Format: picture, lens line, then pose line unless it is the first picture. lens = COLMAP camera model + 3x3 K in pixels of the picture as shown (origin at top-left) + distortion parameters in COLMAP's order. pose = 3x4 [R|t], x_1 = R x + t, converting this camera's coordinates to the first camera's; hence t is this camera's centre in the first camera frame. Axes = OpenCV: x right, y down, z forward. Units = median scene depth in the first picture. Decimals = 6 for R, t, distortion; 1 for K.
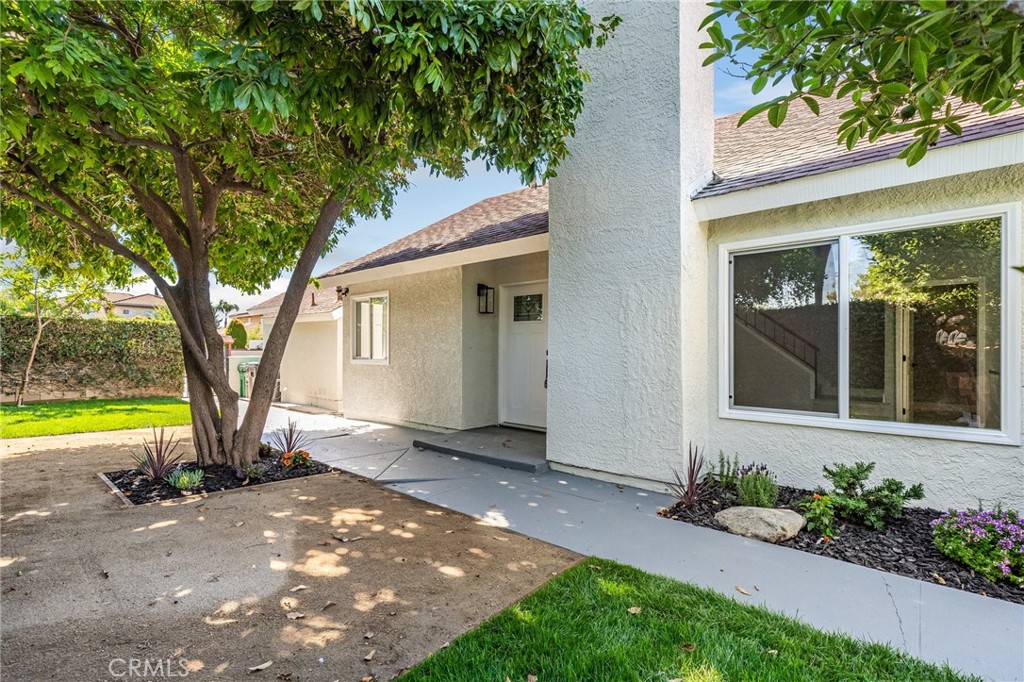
lens RADIAL K [[482.5, 0, 512.4], [0, 482.5, 350.6], [0, 0, 1]] dist [0.007984, 0.000328]
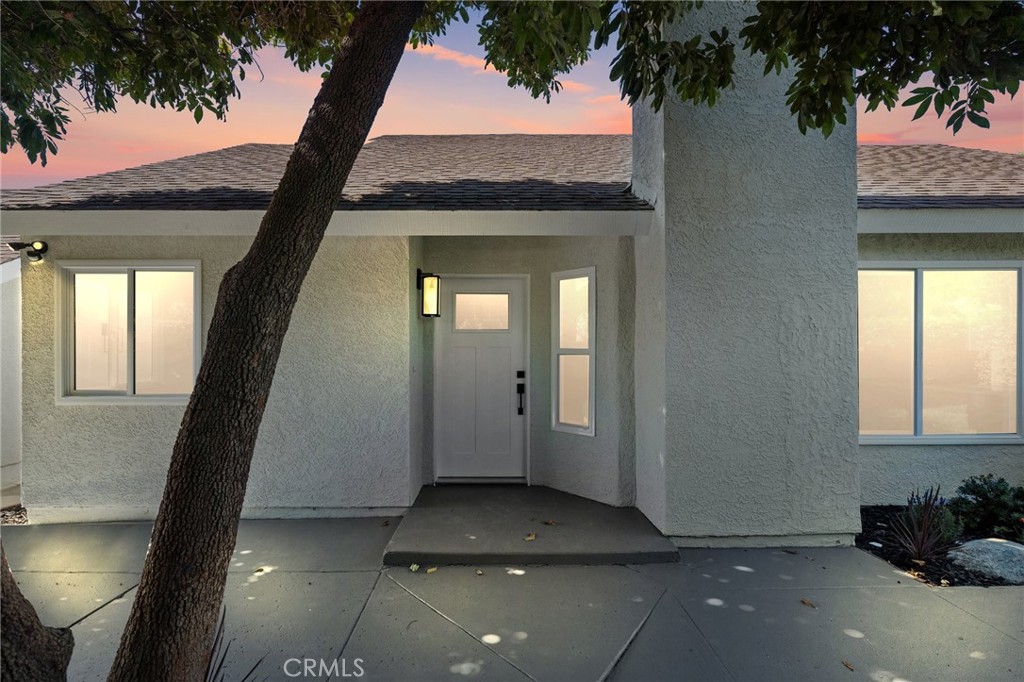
lens RADIAL K [[448.4, 0, 514.6], [0, 448.4, 349.6], [0, 0, 1]] dist [0.000619, 0.000253]
pose [[0.736969, -0.003678, 0.675917, -0.597062], [0.004661, 0.999989, 0.000359, -0.050533], [-0.675911, 0.002886, 0.736978, 0.754963]]
